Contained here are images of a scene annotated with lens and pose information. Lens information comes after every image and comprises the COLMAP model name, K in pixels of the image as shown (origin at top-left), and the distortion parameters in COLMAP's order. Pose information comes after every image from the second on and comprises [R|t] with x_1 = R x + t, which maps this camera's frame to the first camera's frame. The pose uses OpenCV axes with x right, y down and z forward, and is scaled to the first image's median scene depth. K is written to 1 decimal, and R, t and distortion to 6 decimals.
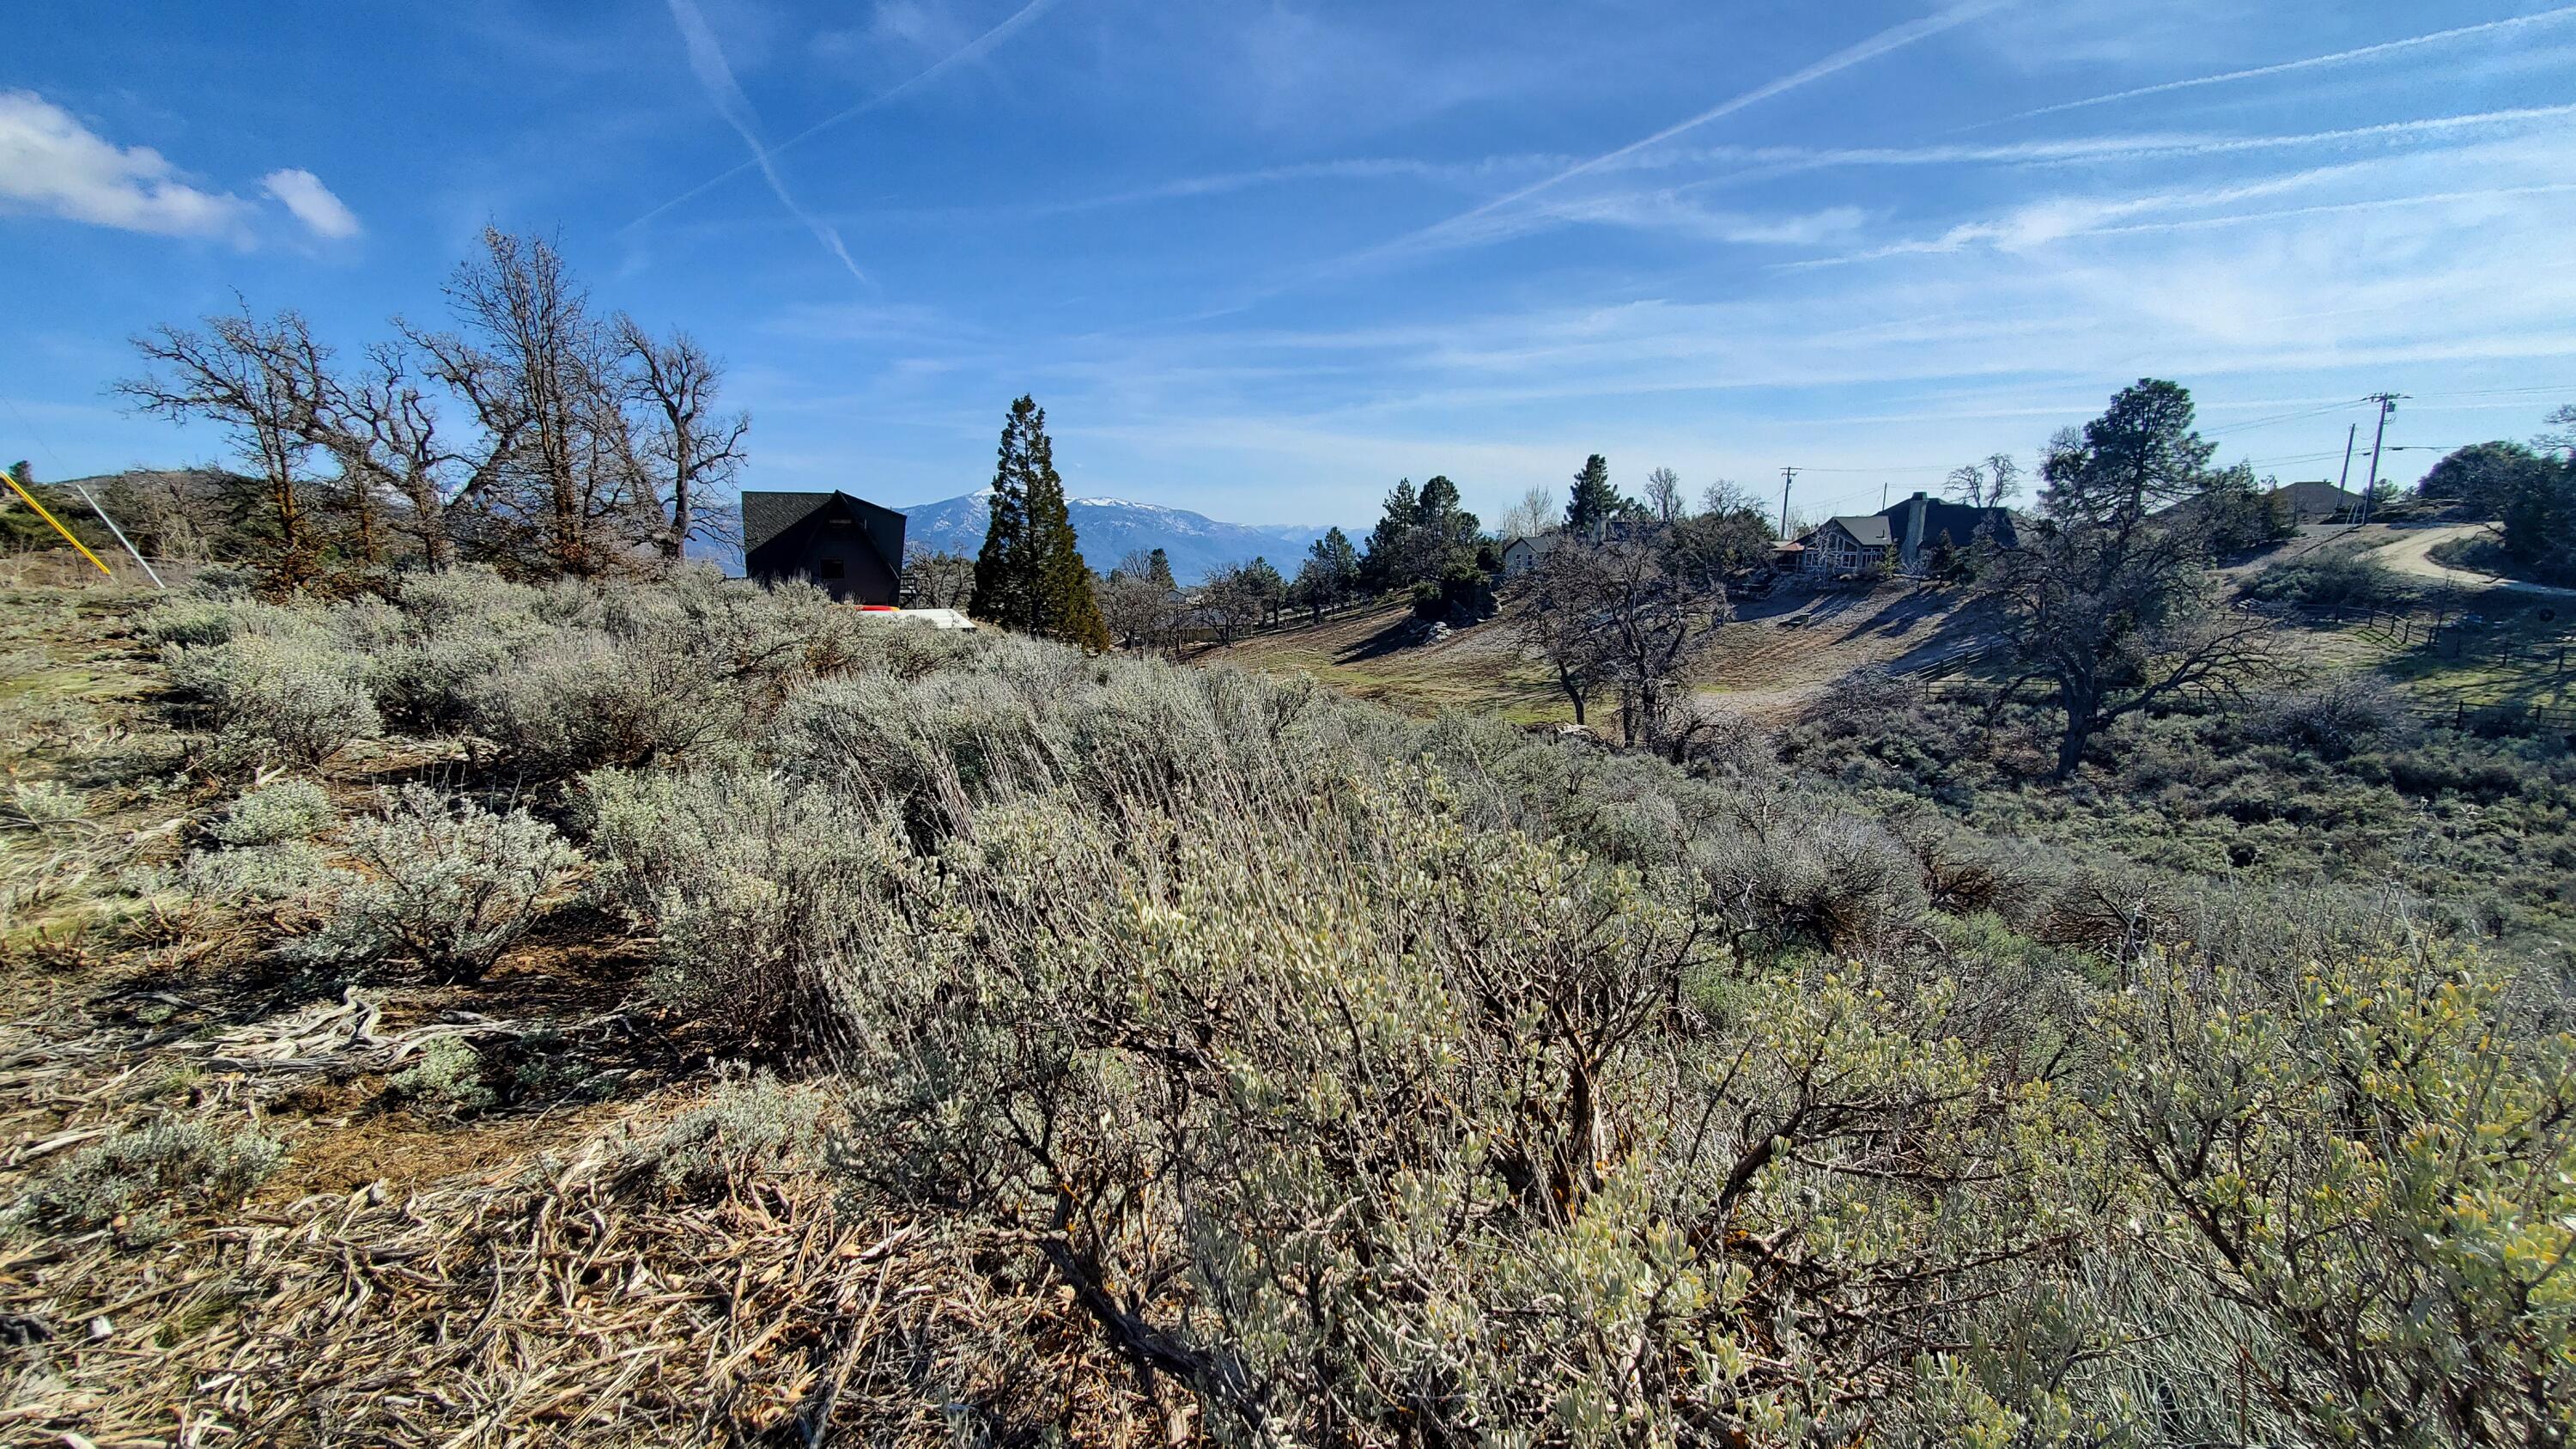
lens RADIAL K [[1027.3, 0, 1305.6], [0, 1027.3, 723.8], [0, 0, 1]] dist [0.000111, -0.000297]
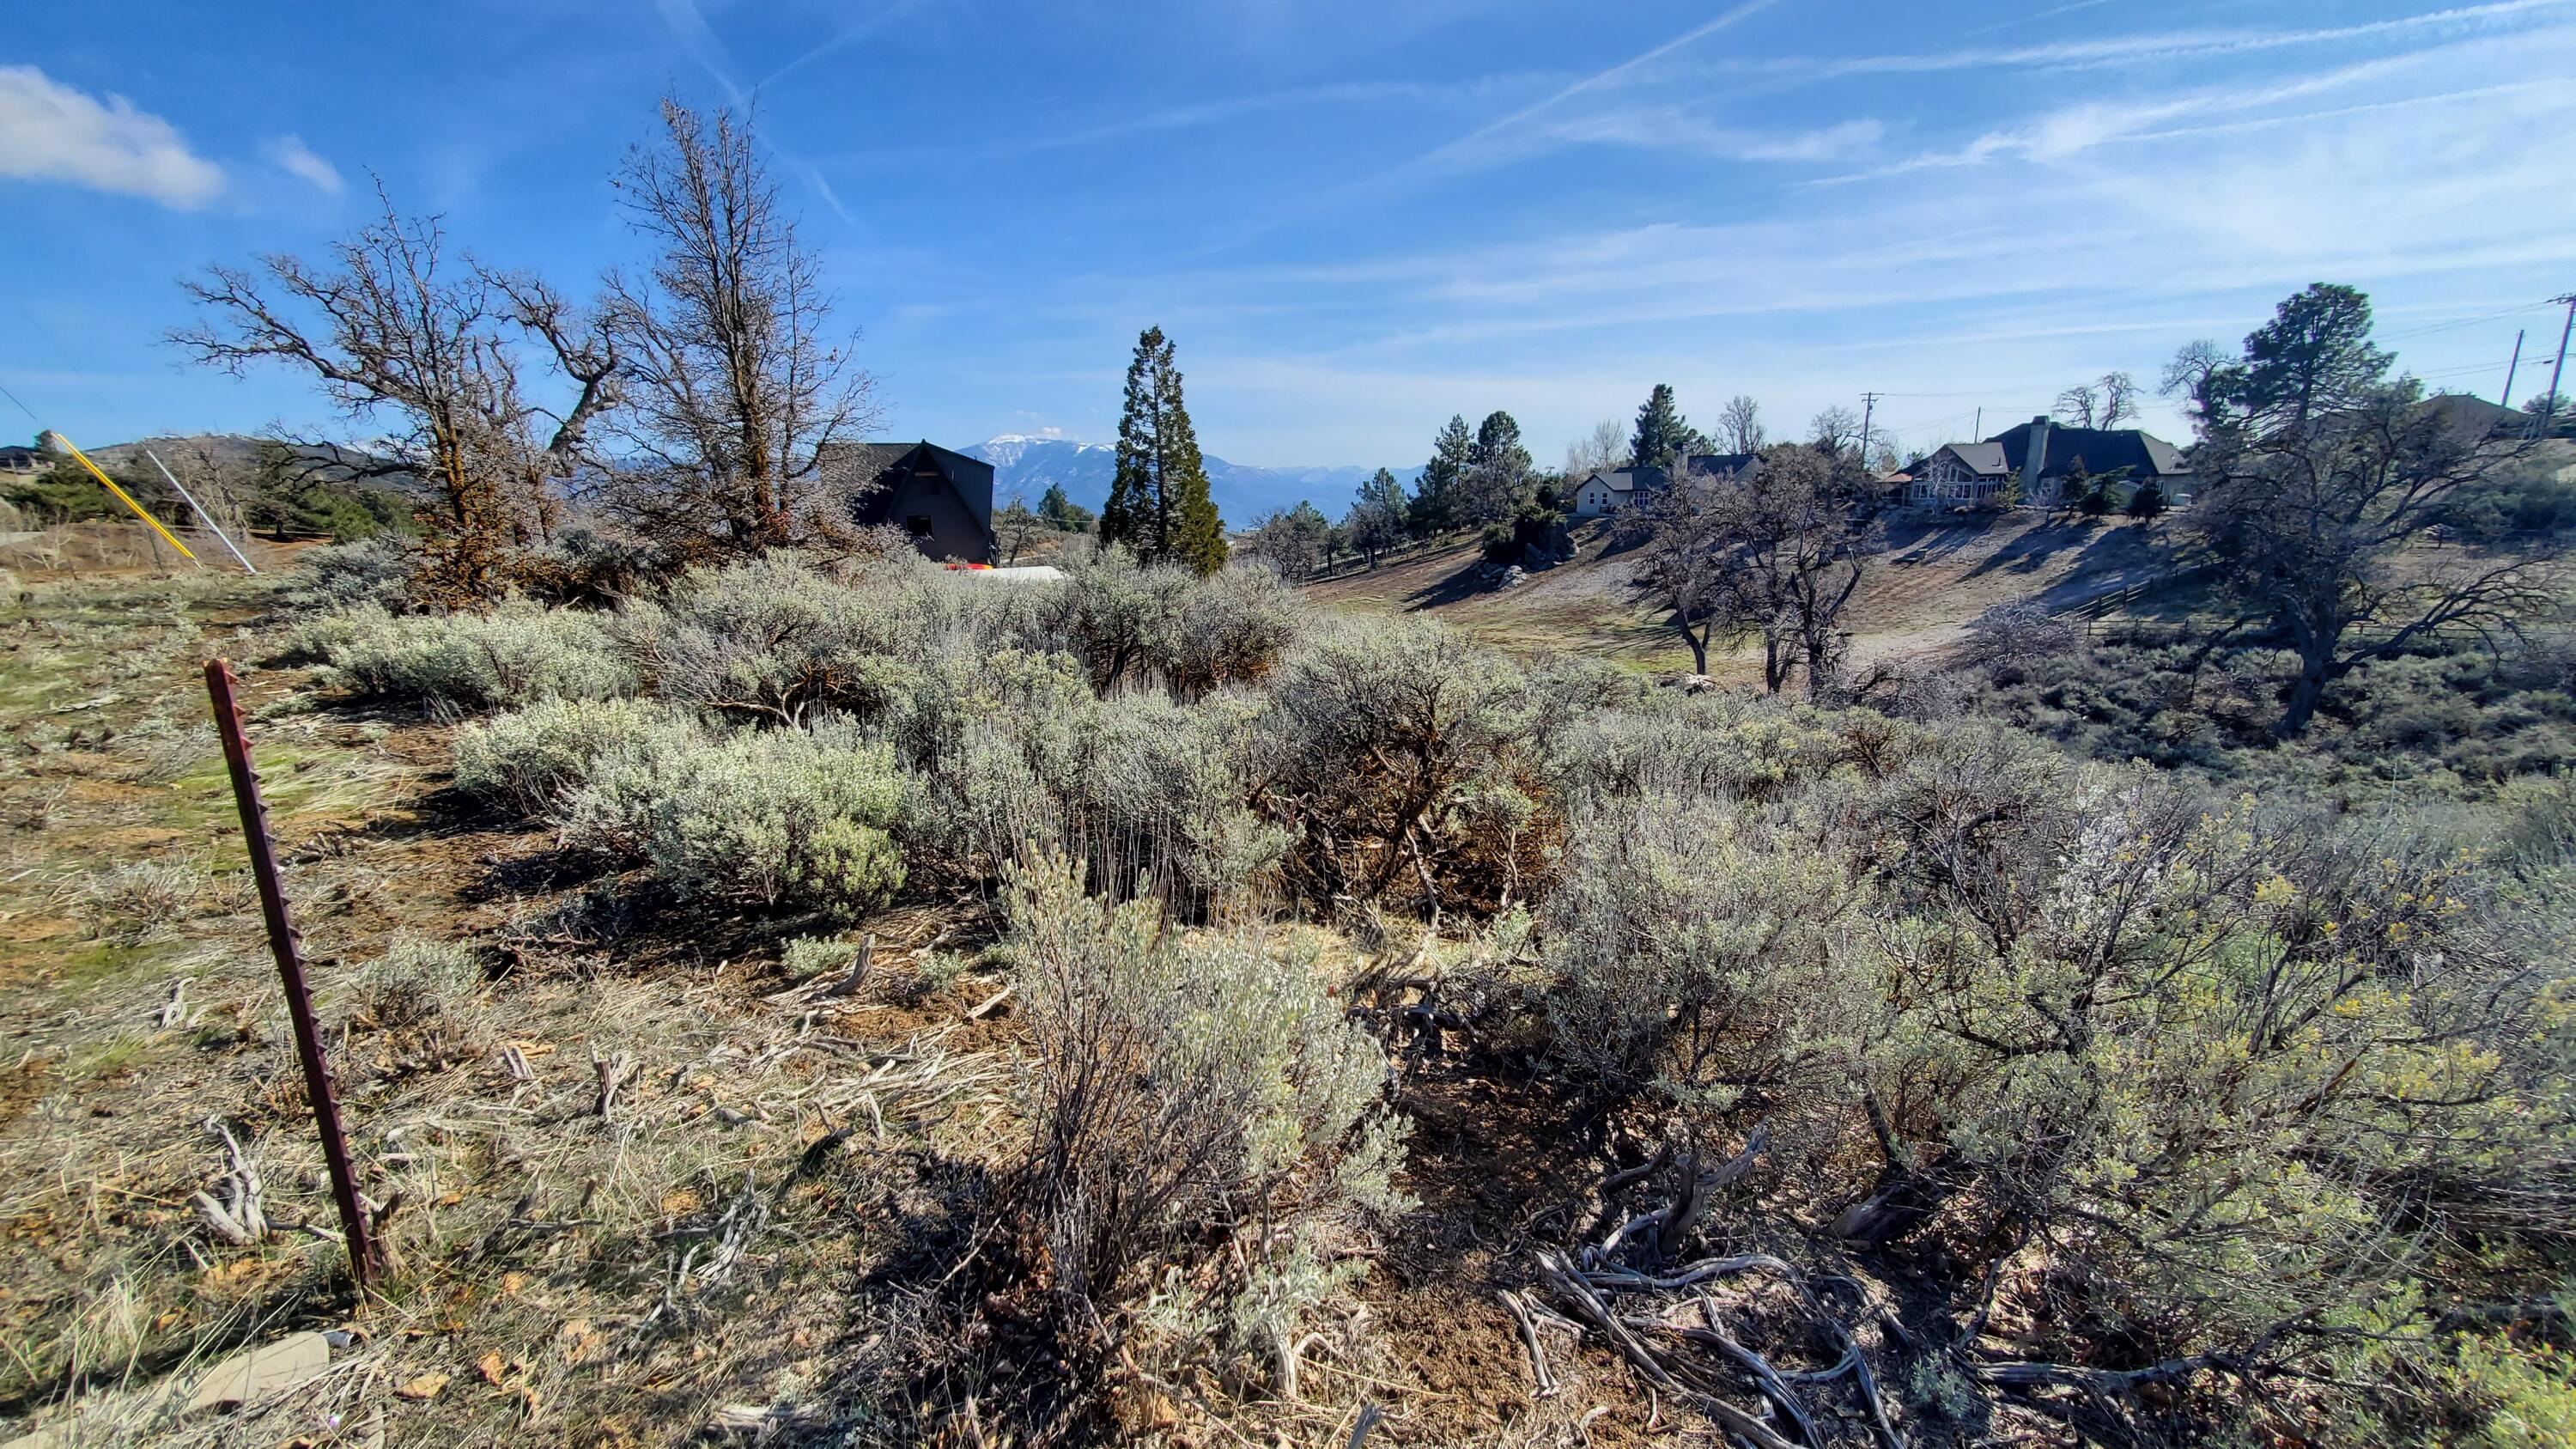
lens RADIAL K [[1022.2, 0, 1308.3], [0, 1022.2, 735.4], [0, 0, 1]] dist [0.000076, -0.000114]
pose [[0.999699, -0.018481, -0.016155, -0.078328], [0.019509, 0.997631, 0.065974, -0.012335], [0.014898, -0.066269, 0.997691, 0.054517]]
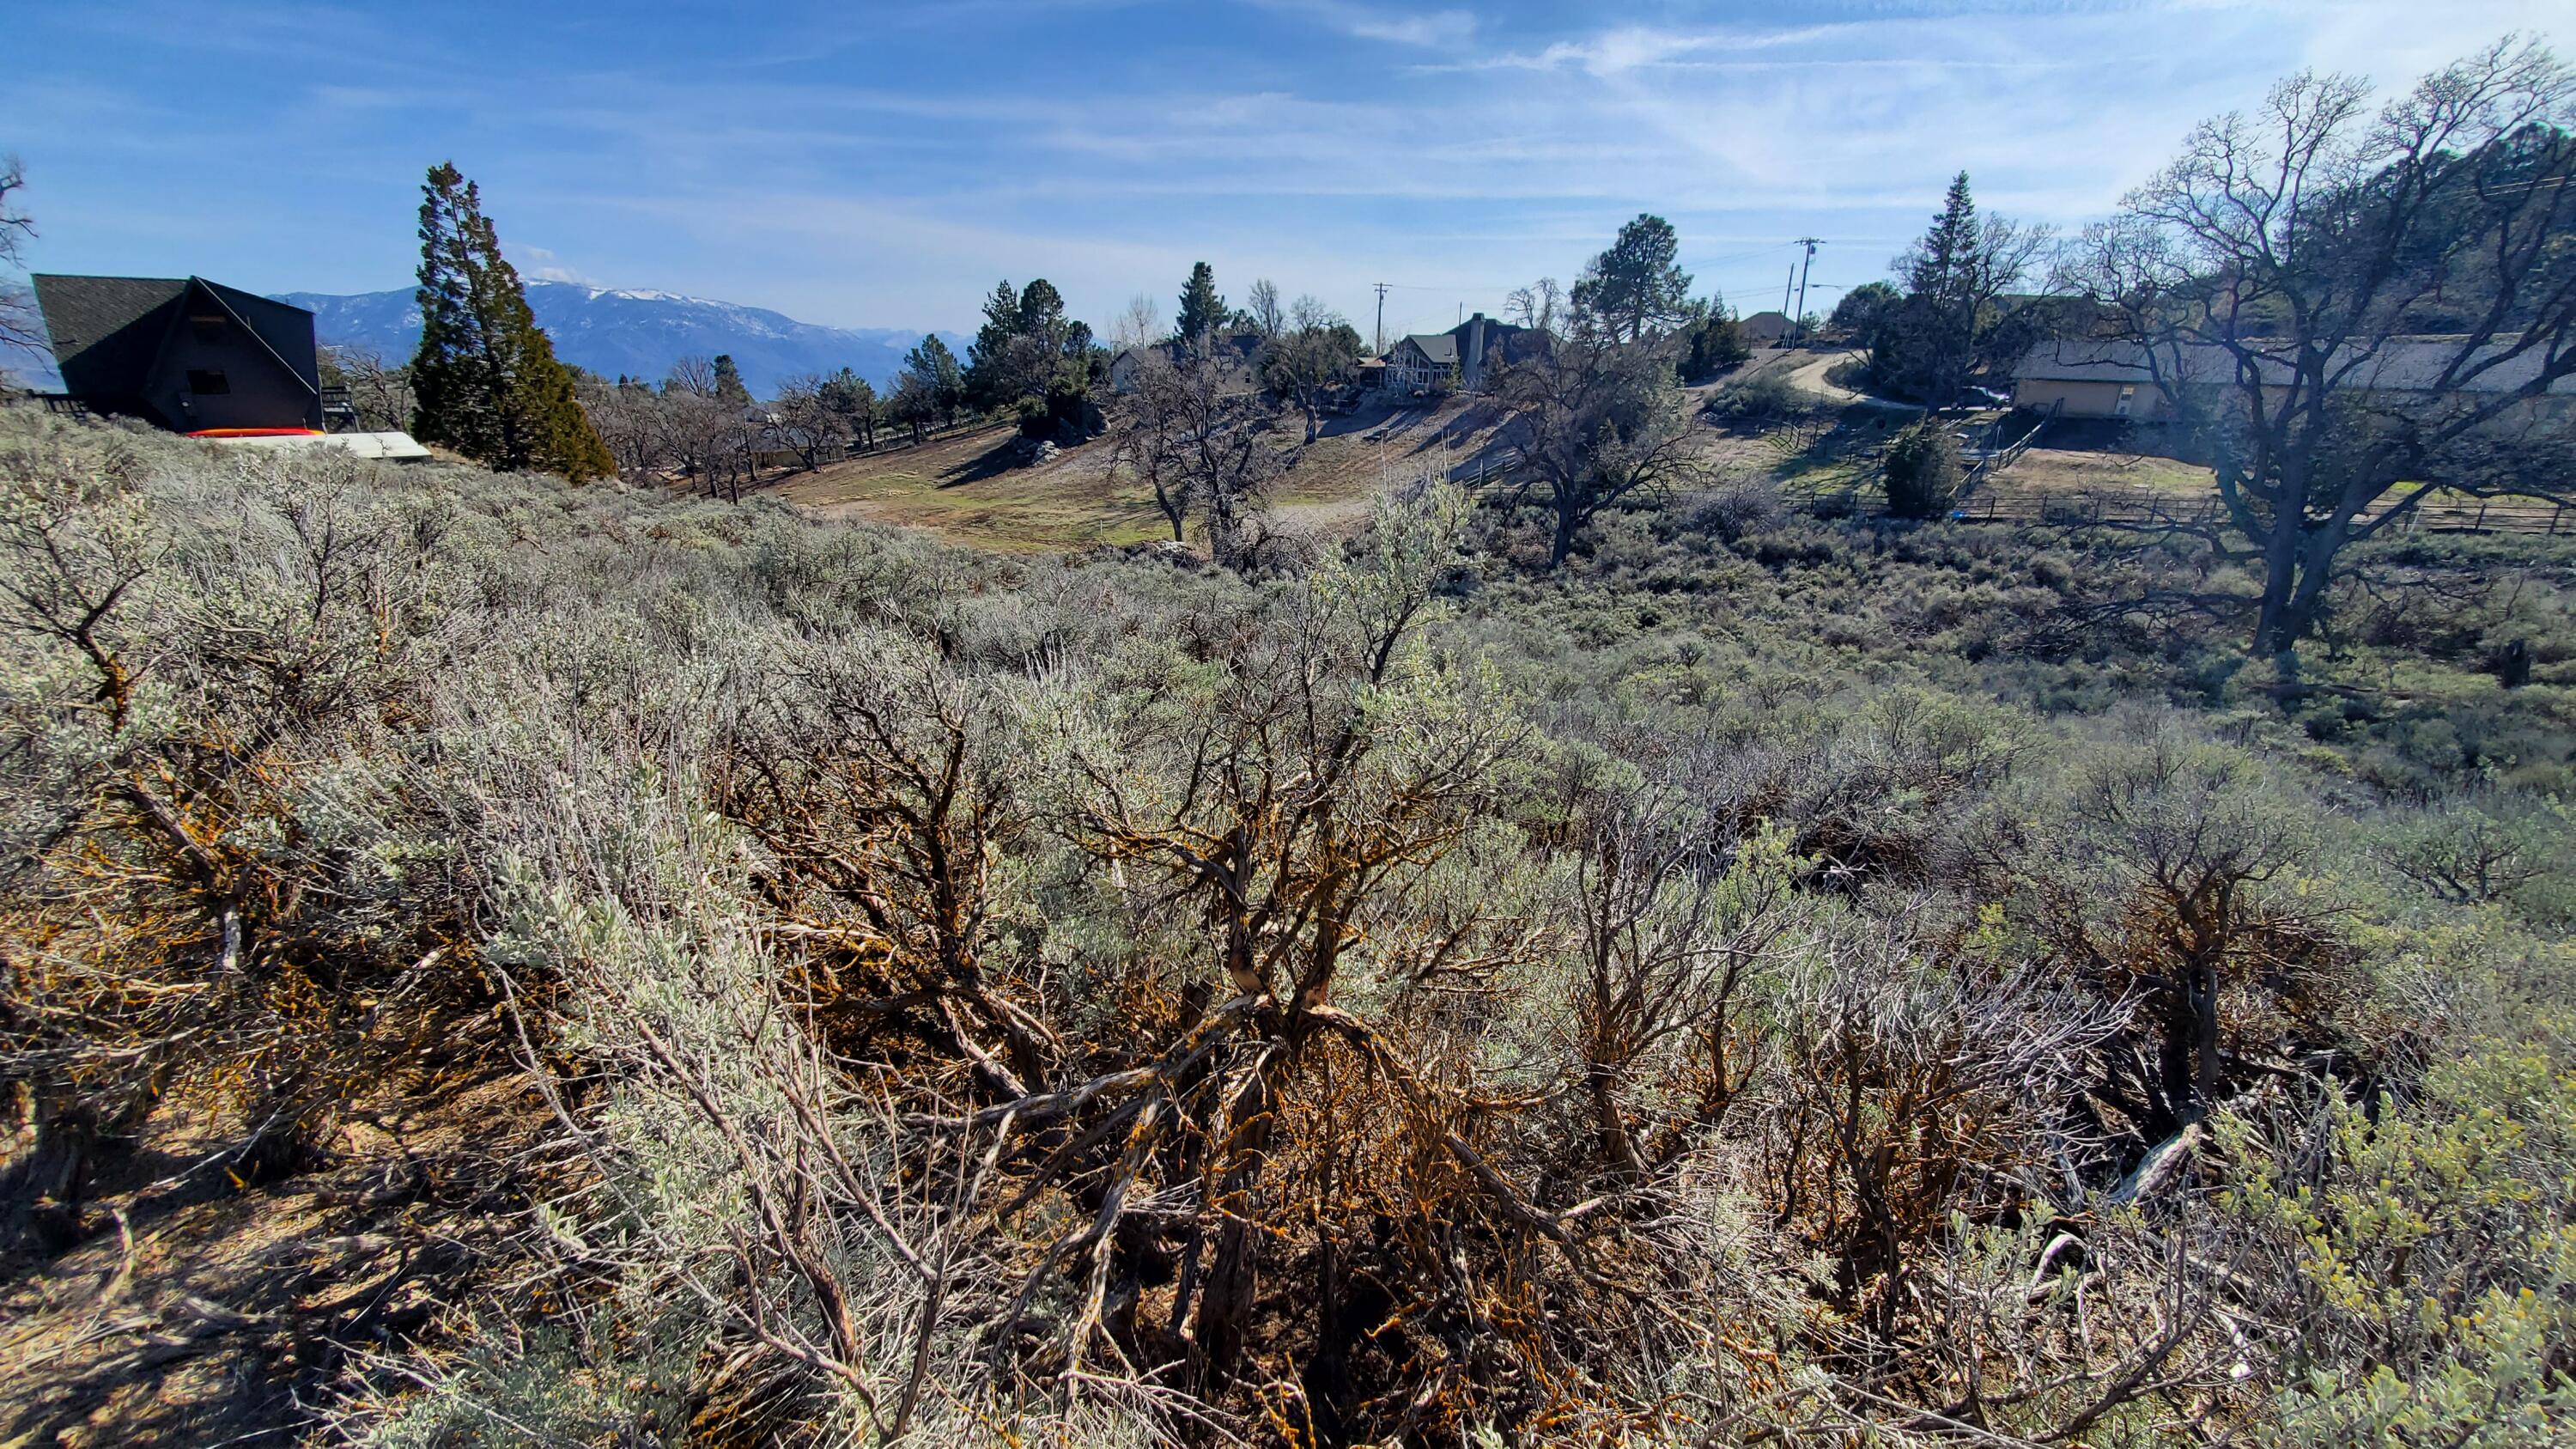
lens RADIAL K [[1032.0, 0, 1313.1], [0, 1032.0, 718.4], [0, 0, 1]] dist [0.006296, -0.005277]
pose [[0.940527, -0.100708, 0.324448, 0.039278], [0.046078, 0.984041, 0.171872, 0.003524], [-0.336579, -0.146701, 0.930158, -0.036622]]
